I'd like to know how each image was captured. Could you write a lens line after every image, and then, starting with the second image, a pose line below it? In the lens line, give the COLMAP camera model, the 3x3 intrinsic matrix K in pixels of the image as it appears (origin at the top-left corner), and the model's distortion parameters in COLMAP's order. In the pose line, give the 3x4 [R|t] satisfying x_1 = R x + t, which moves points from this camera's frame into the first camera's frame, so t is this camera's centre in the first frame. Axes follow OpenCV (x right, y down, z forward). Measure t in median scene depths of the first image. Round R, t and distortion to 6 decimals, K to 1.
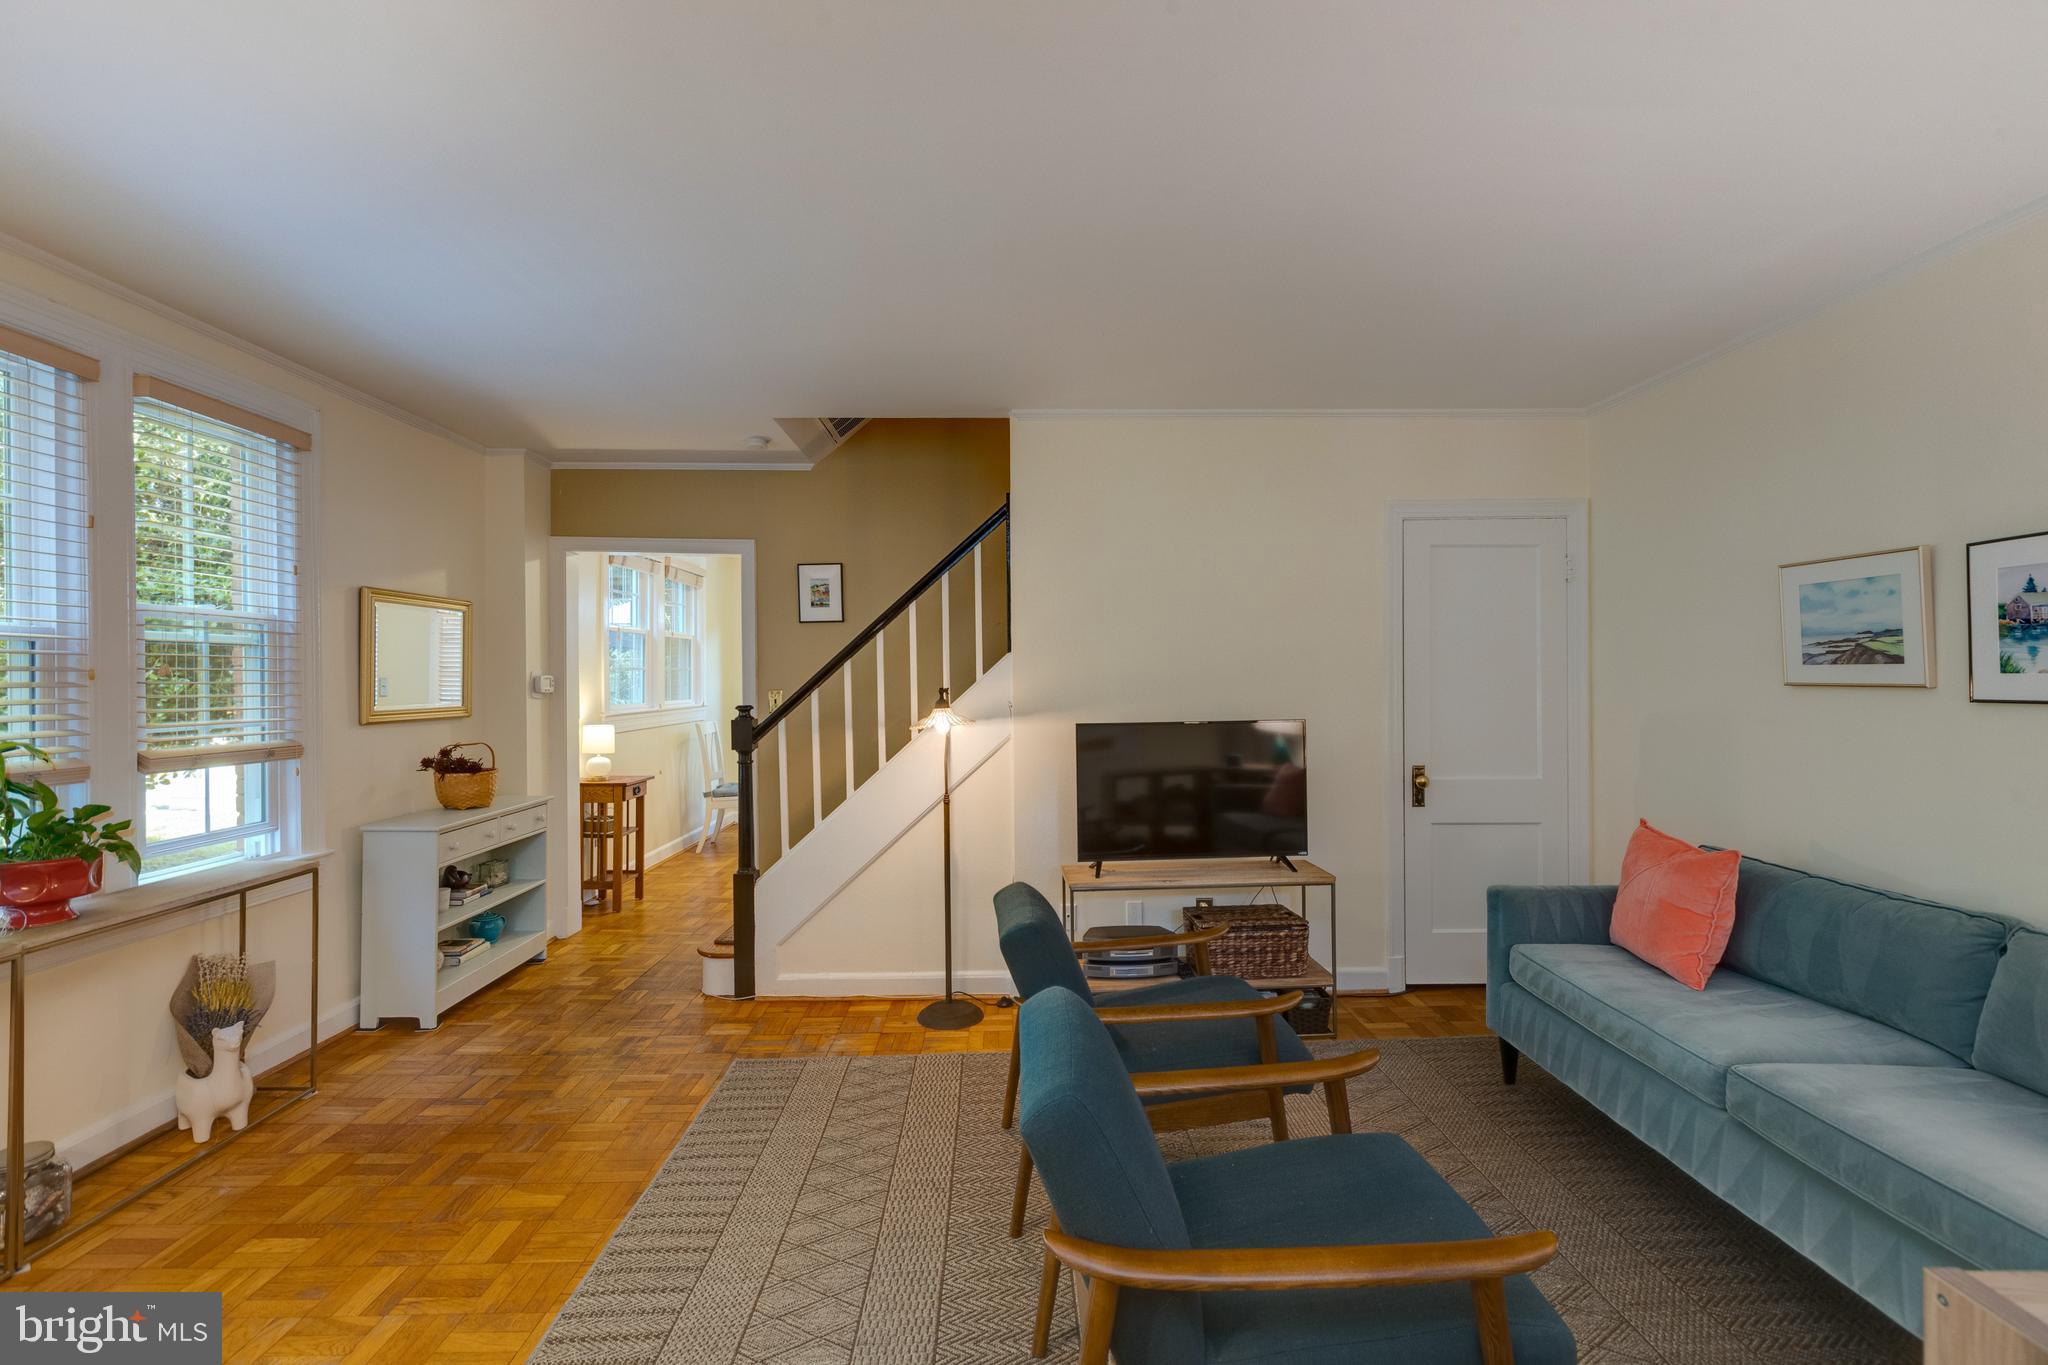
lens RADIAL K [[908.9, 0, 1030.2], [0, 908.9, 677.2], [0, 0, 1]] dist [0.001138, -0.000110]
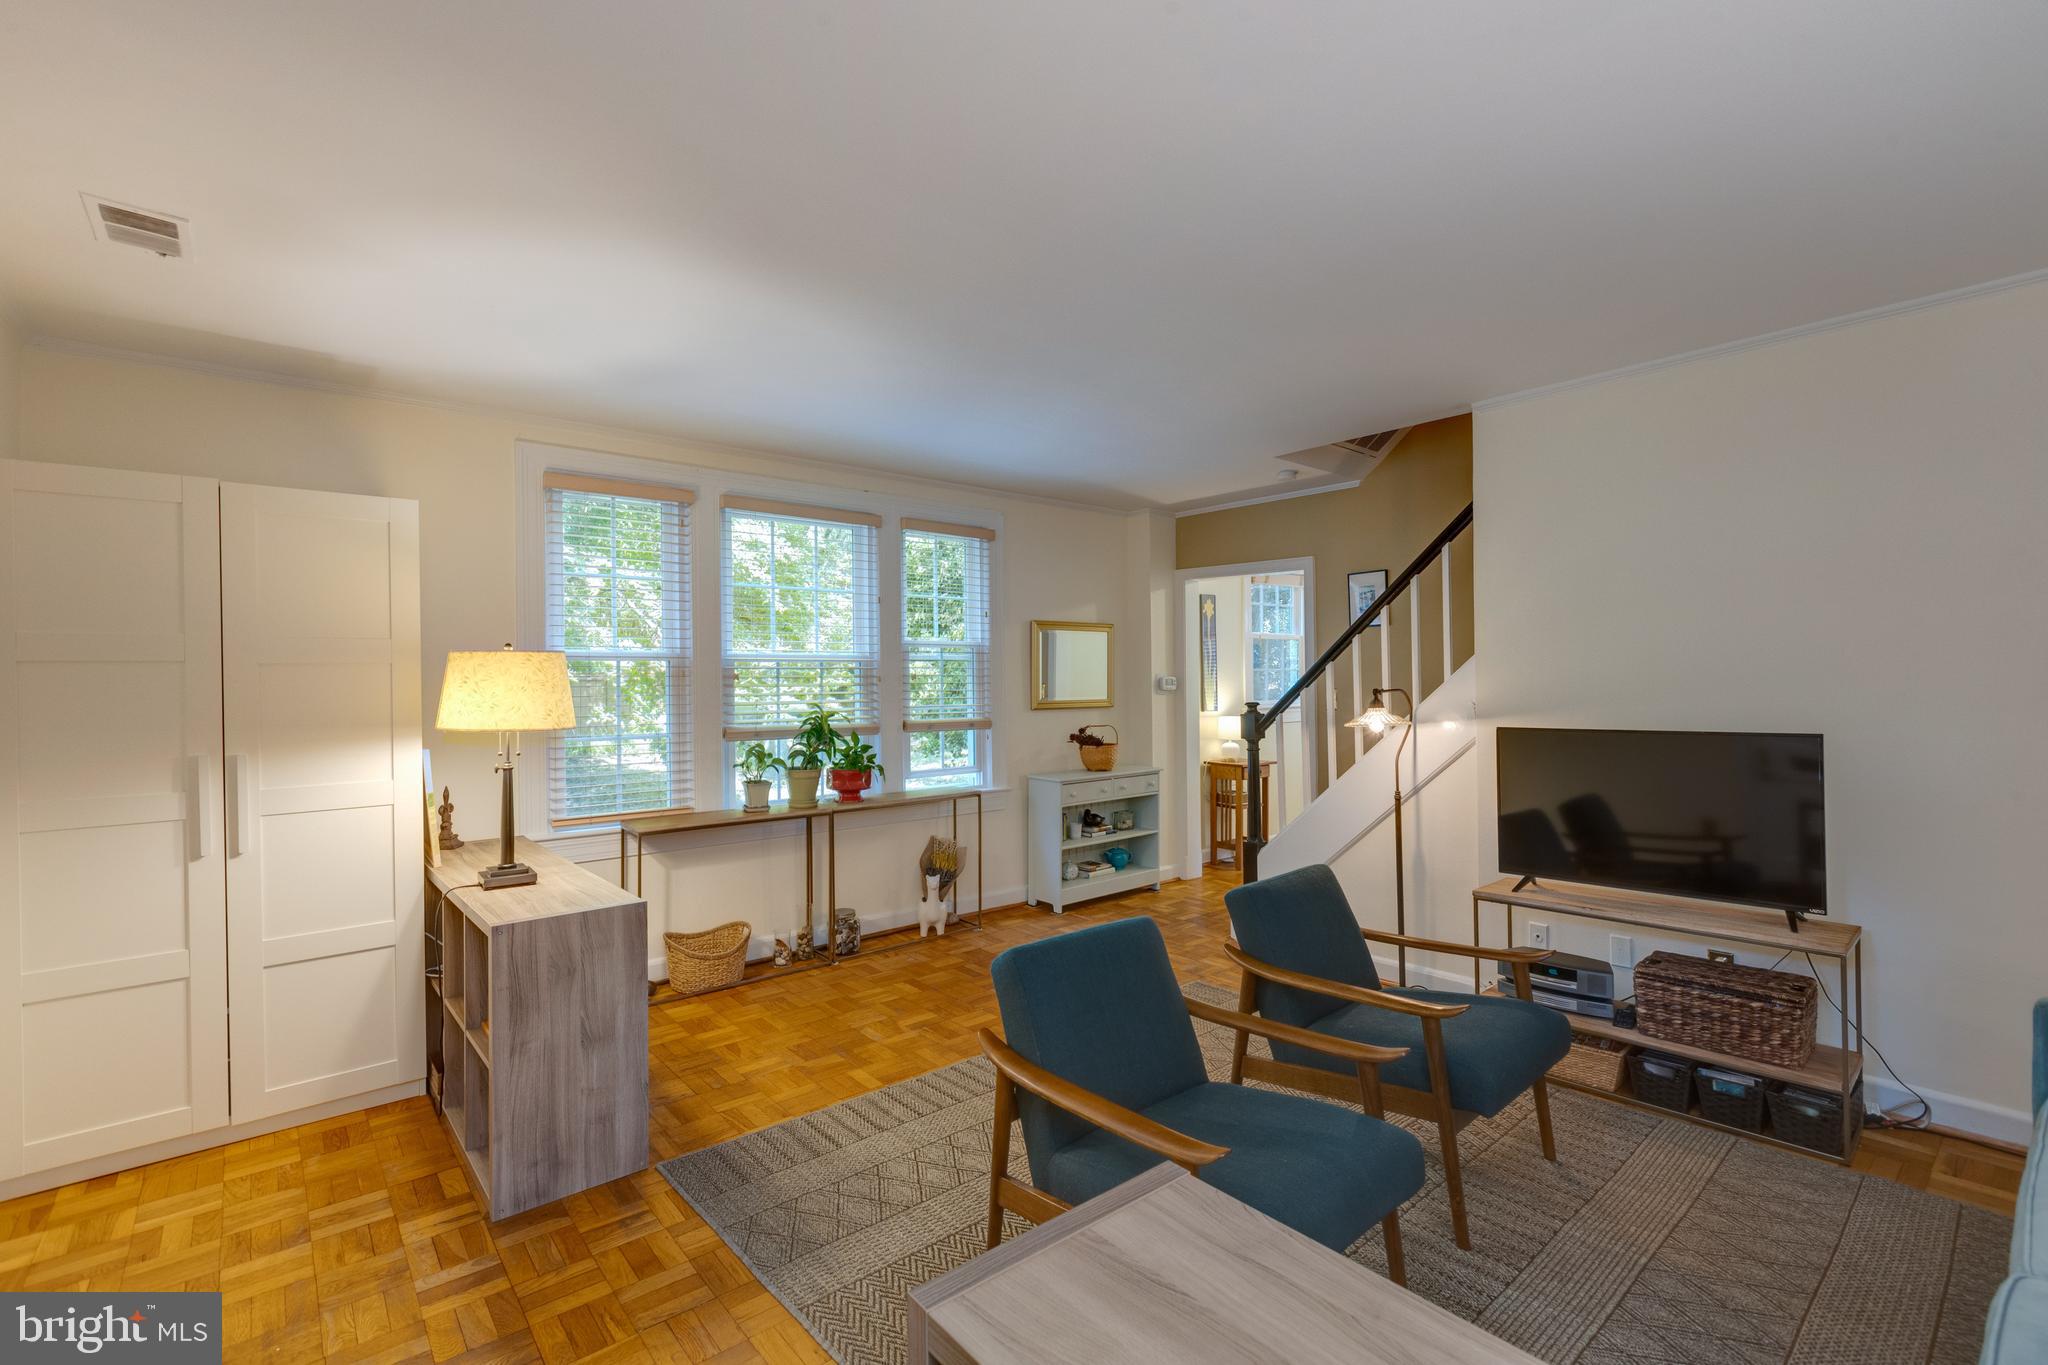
lens RADIAL K [[908.9, 0, 1030.2], [0, 908.9, 677.2], [0, 0, 1]] dist [0.001138, -0.000110]
pose [[0.632561, -0.002723, -0.774506, 0.473936], [0.004732, 0.999989, 0.000349, -0.004249], [0.774496, -0.003886, 0.632567, 0.016304]]
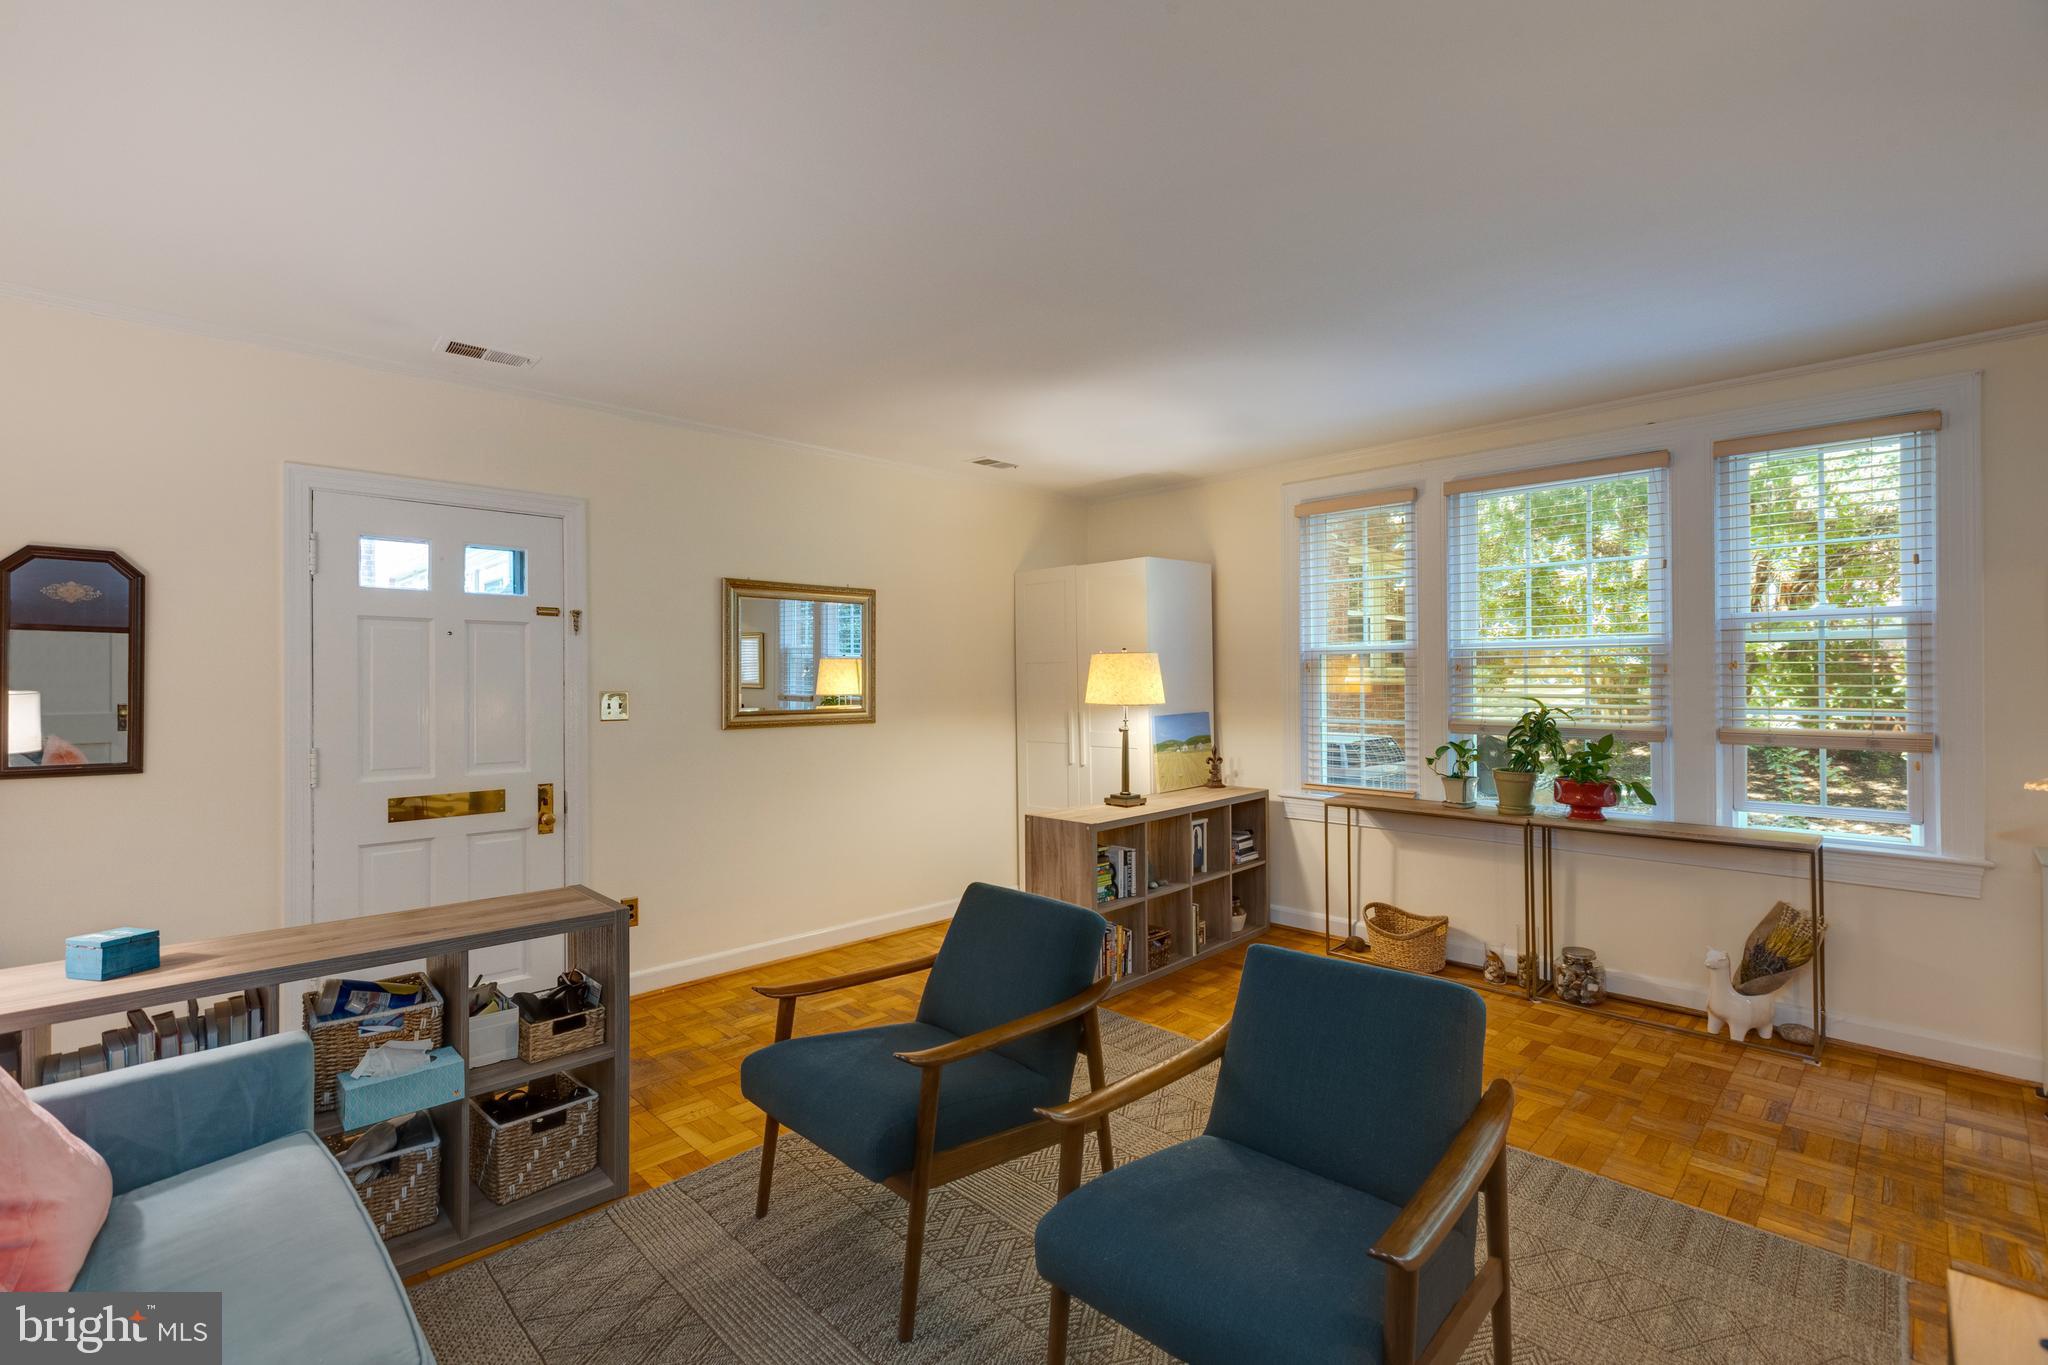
lens RADIAL K [[908.9, 0, 1030.2], [0, 908.9, 677.2], [0, 0, 1]] dist [0.001138, -0.000110]
pose [[-0.723605, 0.004998, -0.690196, 0.503303], [0.005285, 0.999985, 0.001700, 0.001652], [0.690194, -0.002417, -0.723621, 0.956542]]
